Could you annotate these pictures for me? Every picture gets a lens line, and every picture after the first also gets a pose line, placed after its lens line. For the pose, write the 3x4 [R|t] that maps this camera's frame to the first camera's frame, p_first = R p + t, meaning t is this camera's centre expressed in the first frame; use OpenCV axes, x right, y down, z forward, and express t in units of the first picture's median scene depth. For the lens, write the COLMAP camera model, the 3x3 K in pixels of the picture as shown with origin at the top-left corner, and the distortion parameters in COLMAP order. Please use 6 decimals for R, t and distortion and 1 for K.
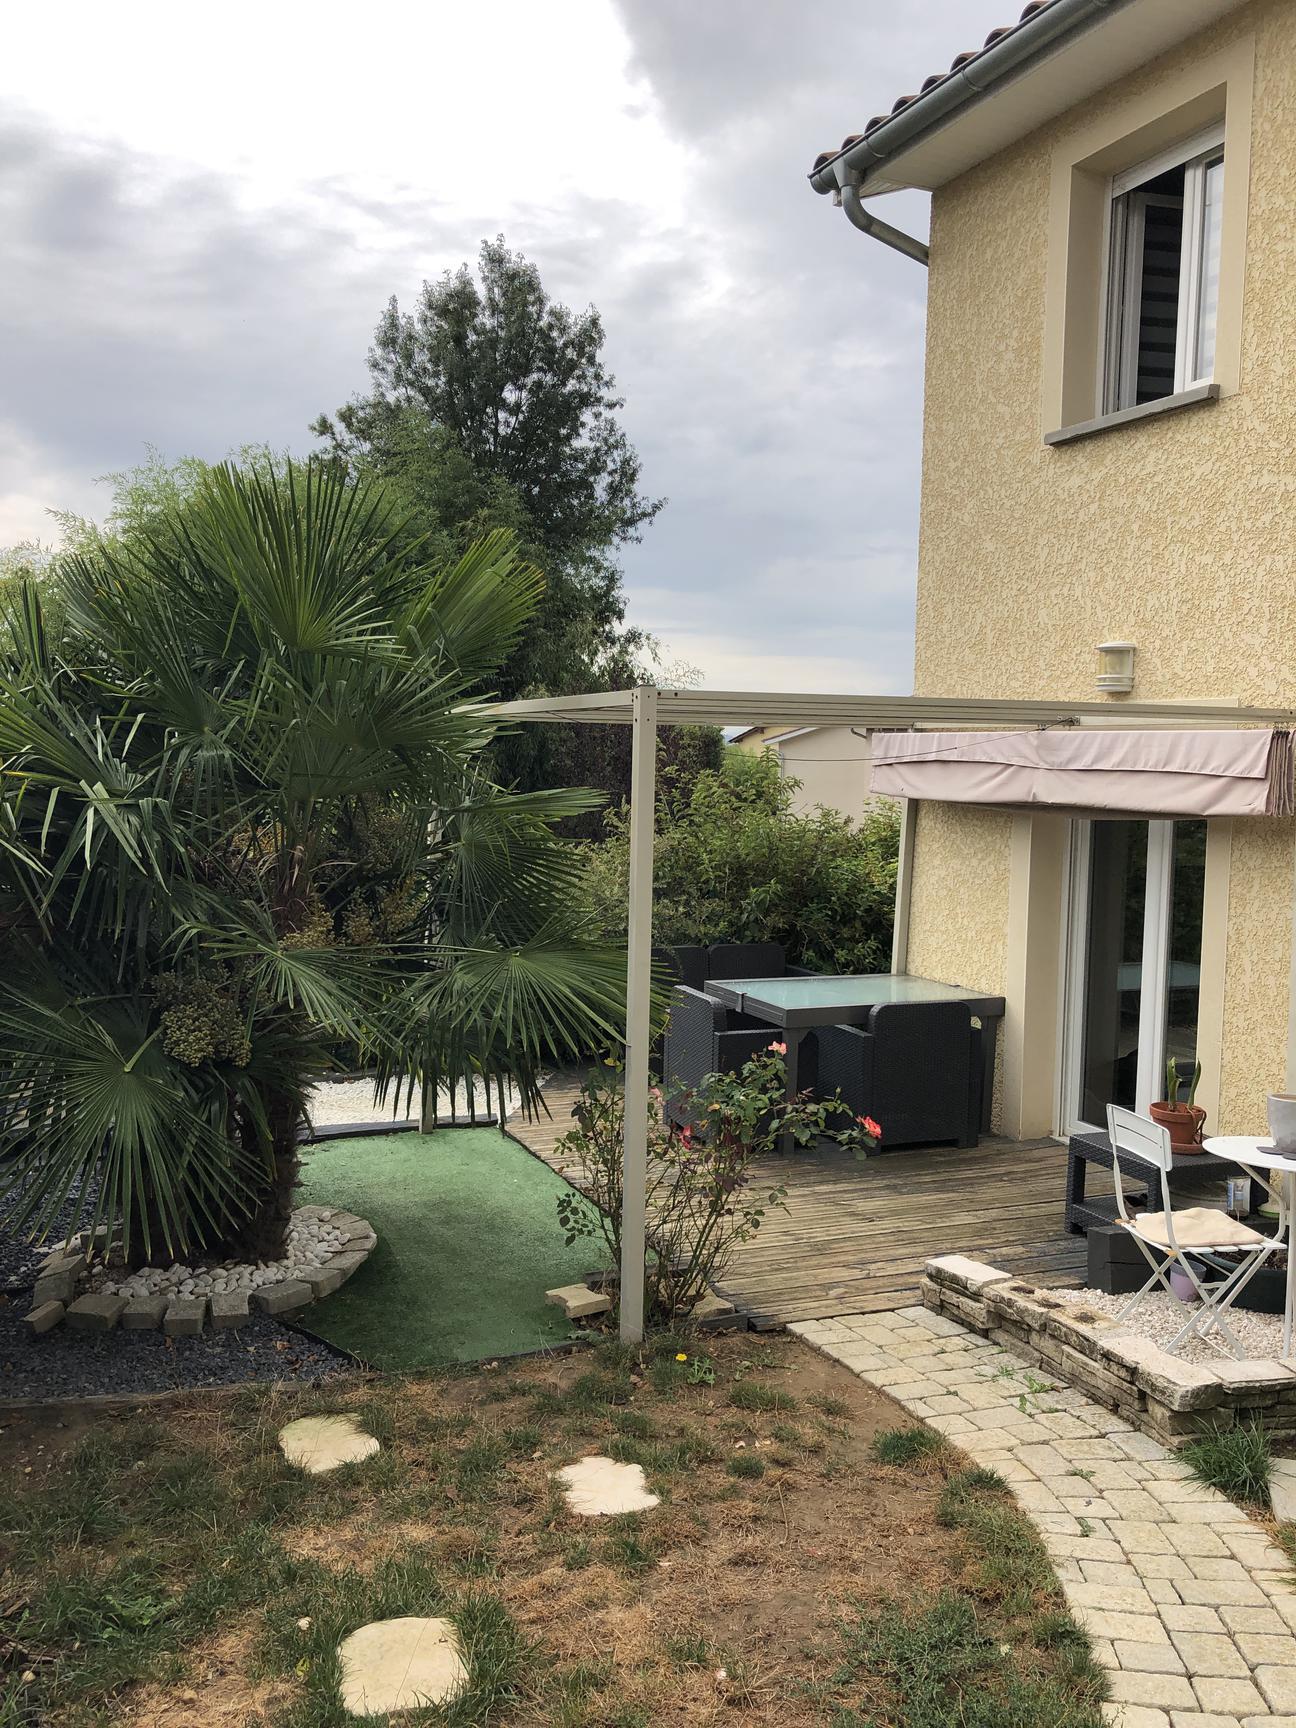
lens RADIAL K [[1410.5, 0, 645.6], [0, 1410.5, 861.9], [0, 0, 1]] dist [0.032485, -0.031661]
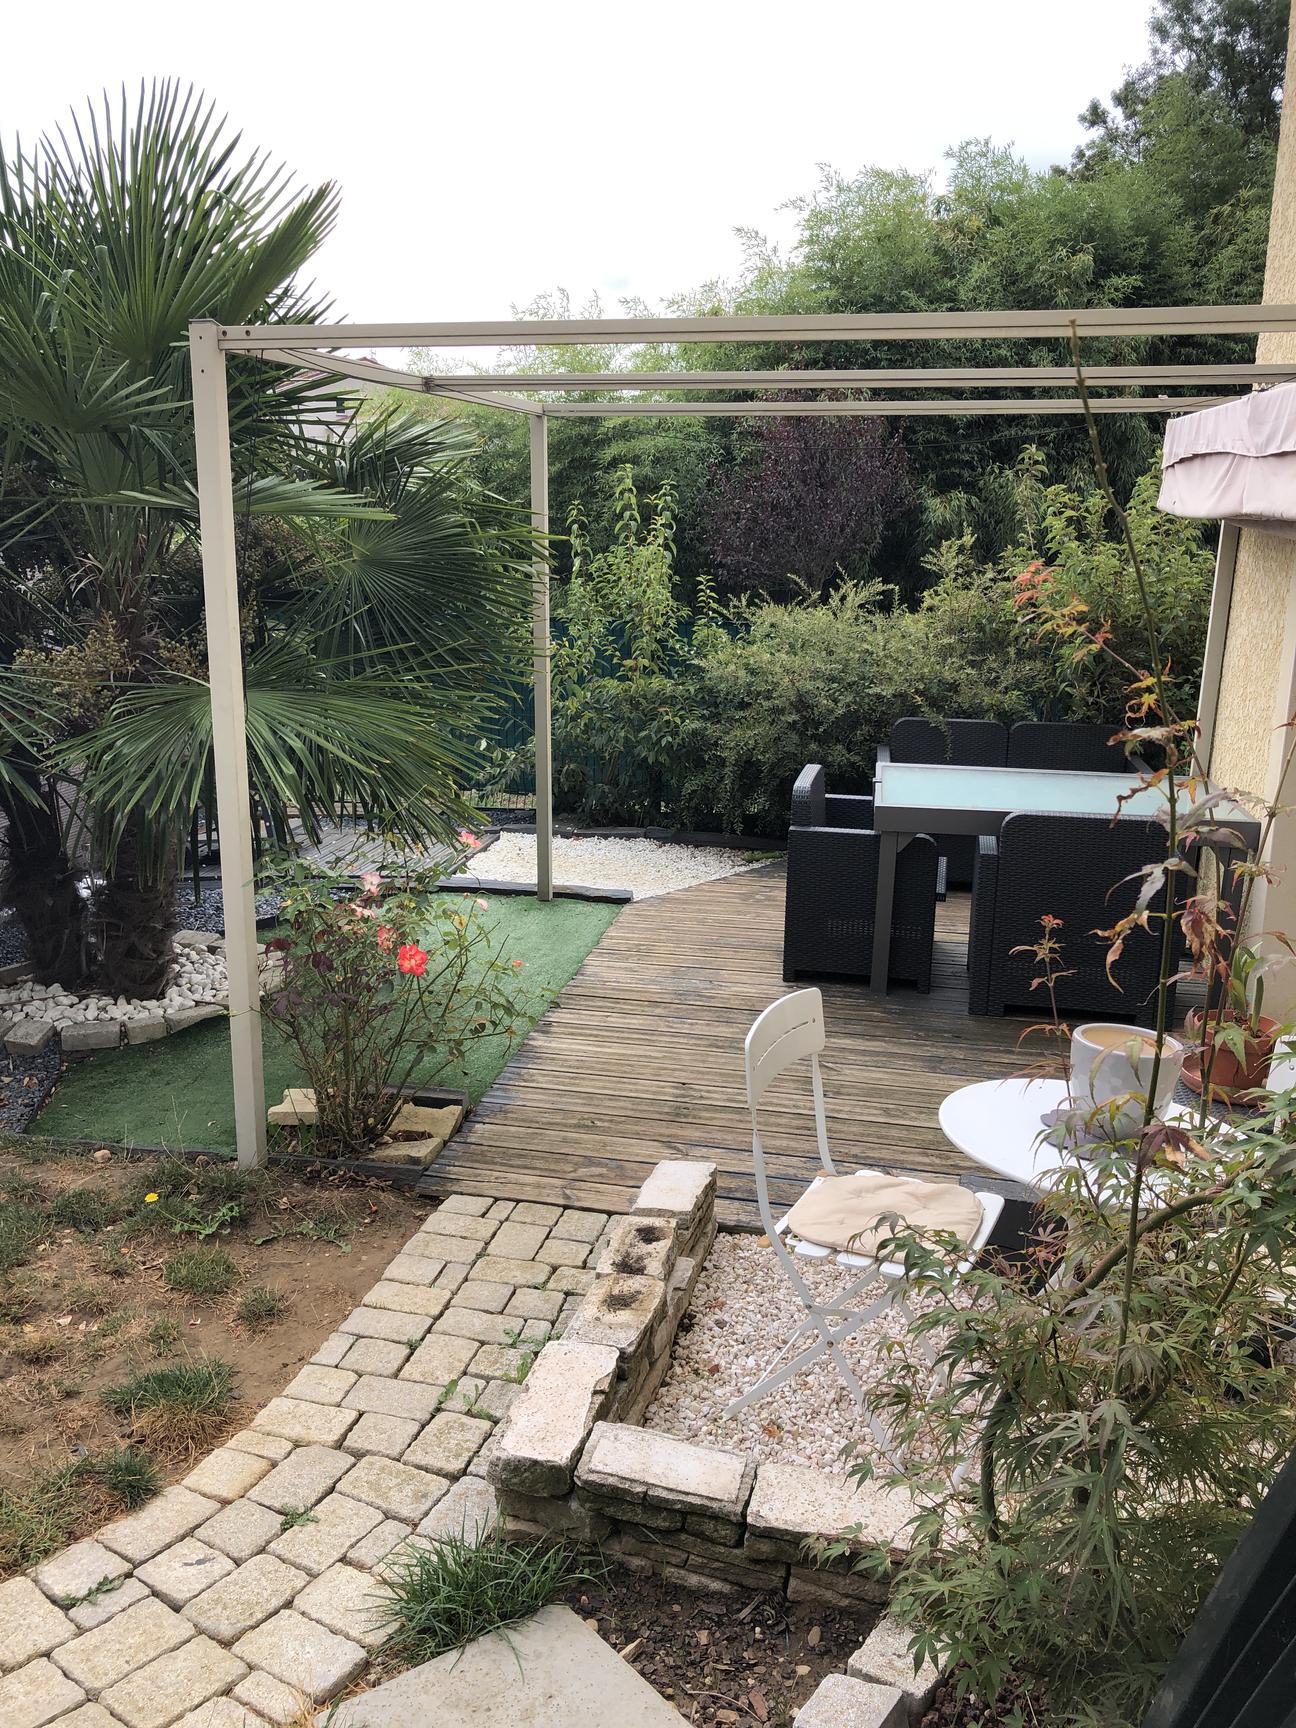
lens RADIAL K [[1410.5, 0, 647.0], [0, 1410.5, 864.6], [0, 0, 1]] dist [0.032485, -0.031661]
pose [[0.829836, 0.126553, -0.543468, 0.437189], [-0.033063, 0.983383, 0.178508, 0.007919], [0.557027, -0.130164, 0.820230, 0.341893]]
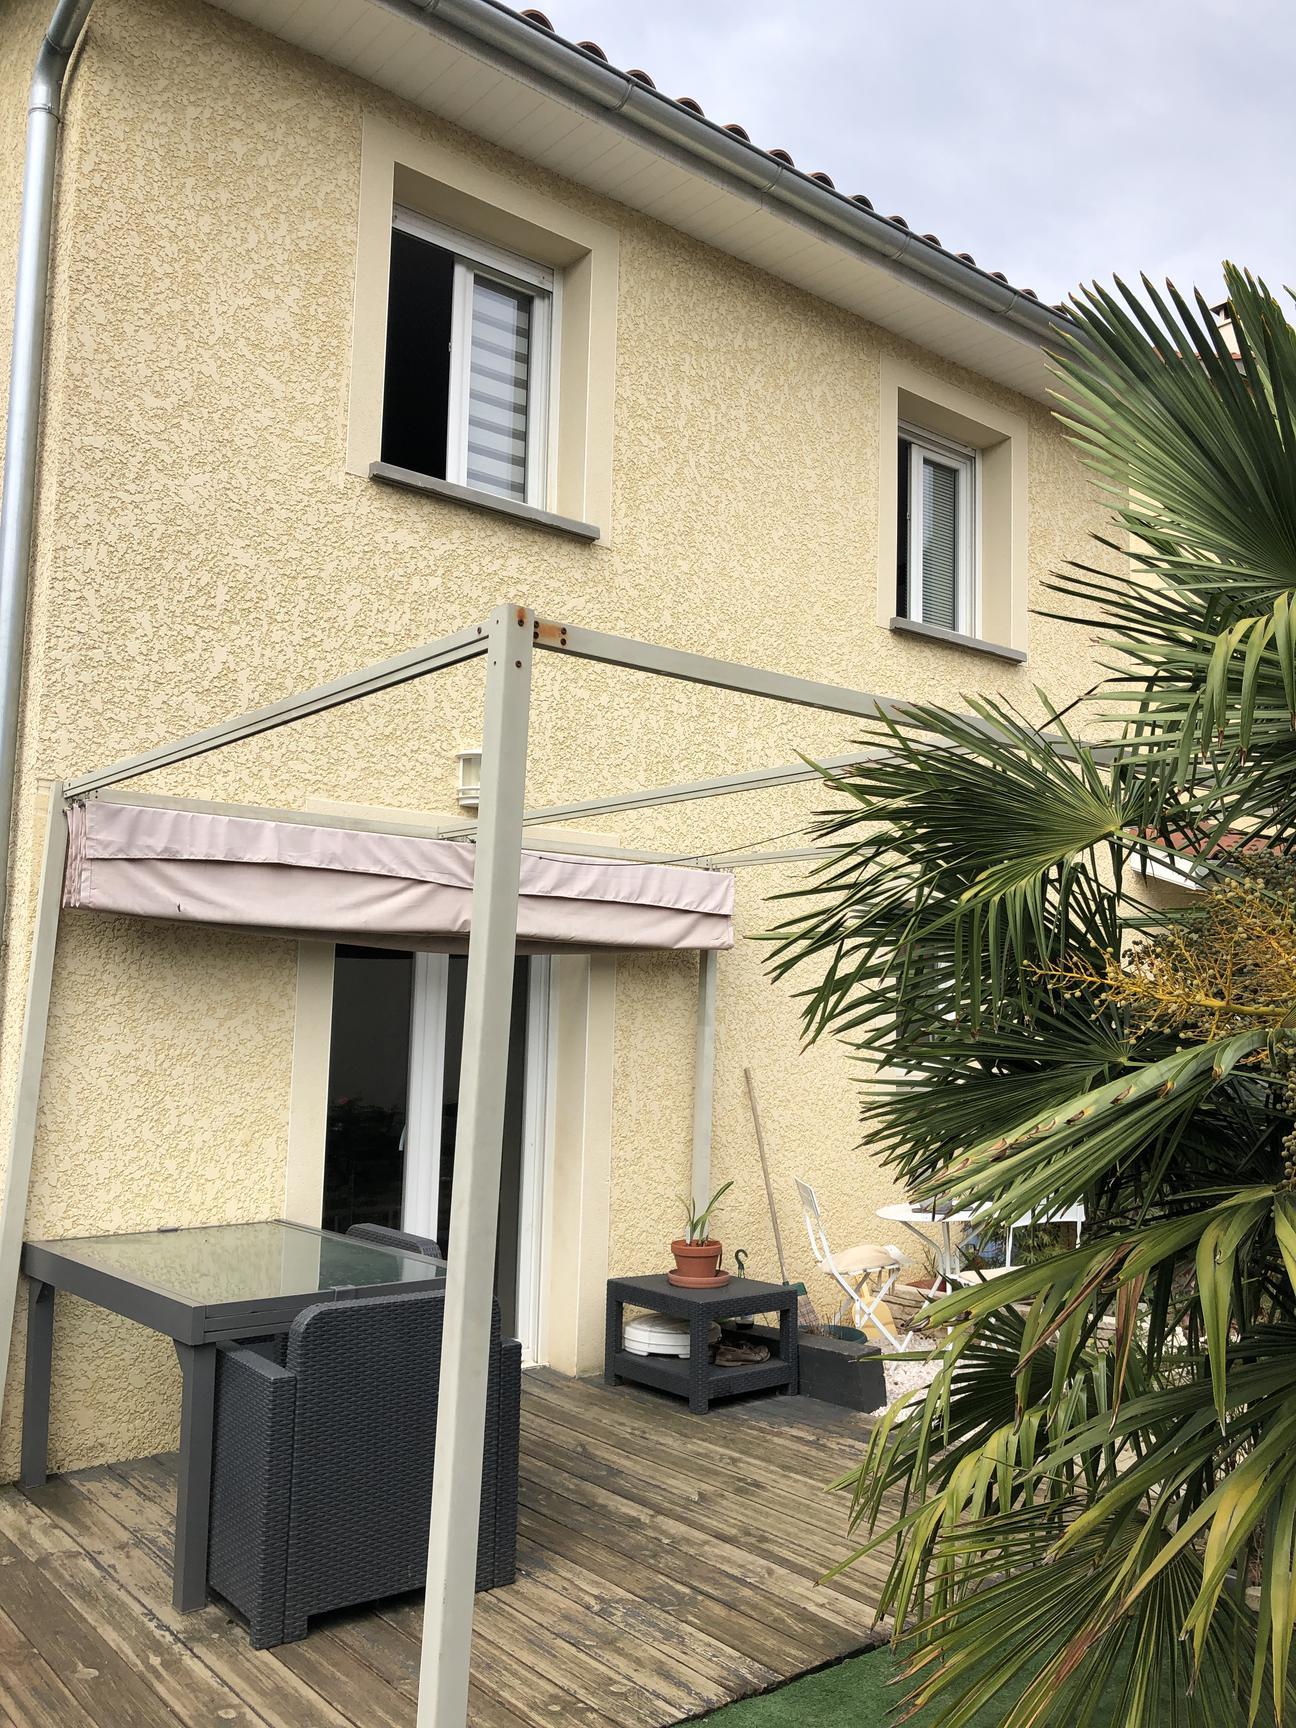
lens RADIAL K [[1410.5, 0, 644.2], [0, 1410.5, 863.5], [0, 0, 1]] dist [0.032485, -0.031661]
pose [[-0.274990, 0.076505, 0.958398, -0.547053], [0.044259, 0.996780, -0.066870, -0.025220], [-0.960428, 0.024029, -0.277491, 1.209851]]
